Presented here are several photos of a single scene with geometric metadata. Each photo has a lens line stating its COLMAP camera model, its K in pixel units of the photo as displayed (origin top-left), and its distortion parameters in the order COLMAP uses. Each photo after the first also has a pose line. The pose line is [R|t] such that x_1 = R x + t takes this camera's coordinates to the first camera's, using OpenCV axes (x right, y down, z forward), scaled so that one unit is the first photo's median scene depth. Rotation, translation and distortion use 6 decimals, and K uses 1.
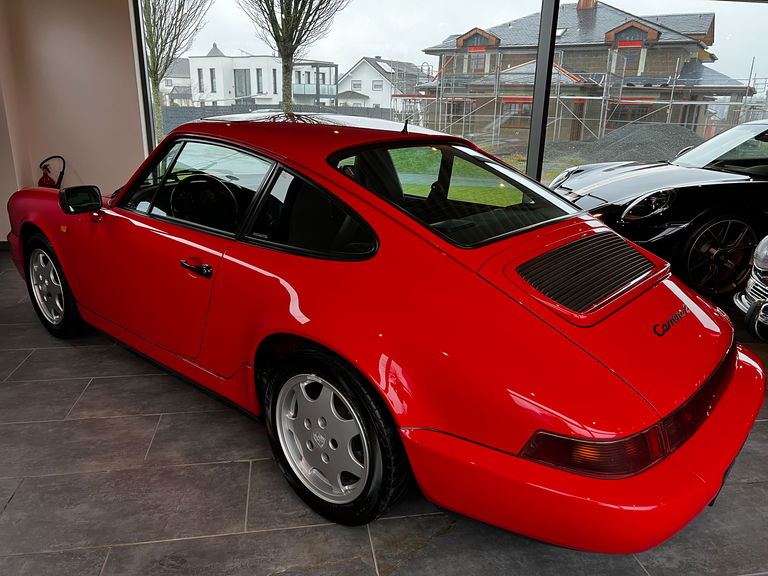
lens RADIAL K [[578.9, 0, 378.8], [0, 578.9, 293.4], [0, 0, 1]] dist [0.013189, -0.023224]
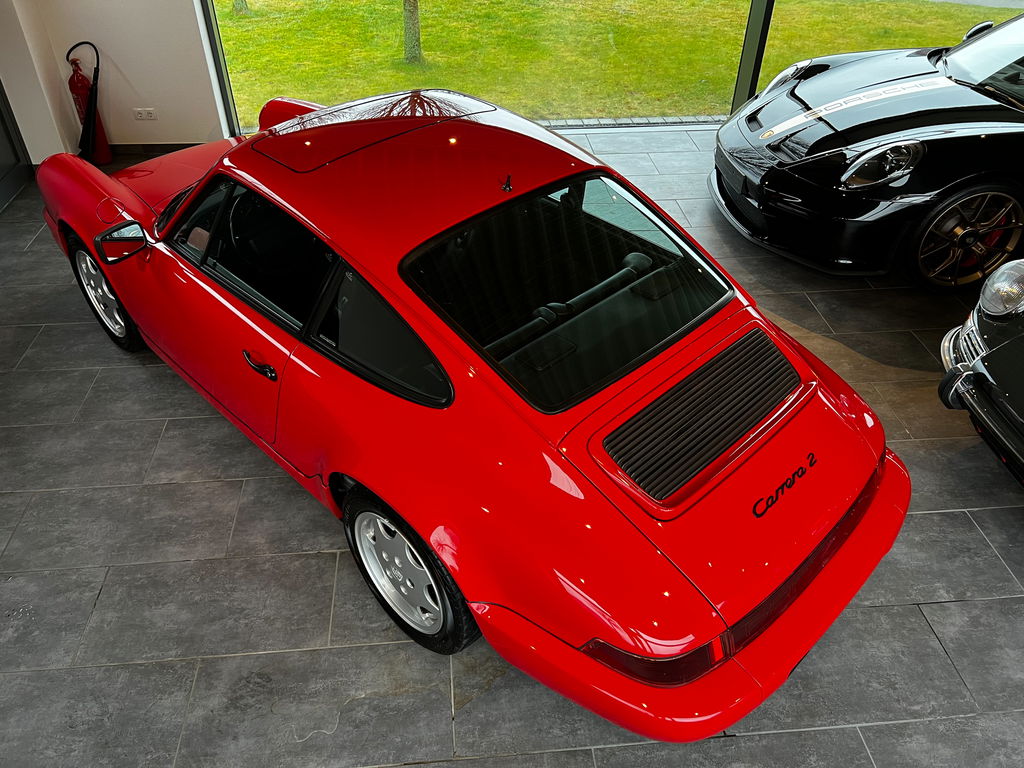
lens RADIAL K [[771.9, 0, 506.1], [0, 771.9, 384.5], [0, 0, 1]] dist [0.013189, -0.023224]
pose [[0.997227, 0.035323, -0.065508, 0.108614], [-0.010053, 0.936060, 0.351696, -0.356850], [0.073742, -0.350062, 0.933820, -0.053441]]
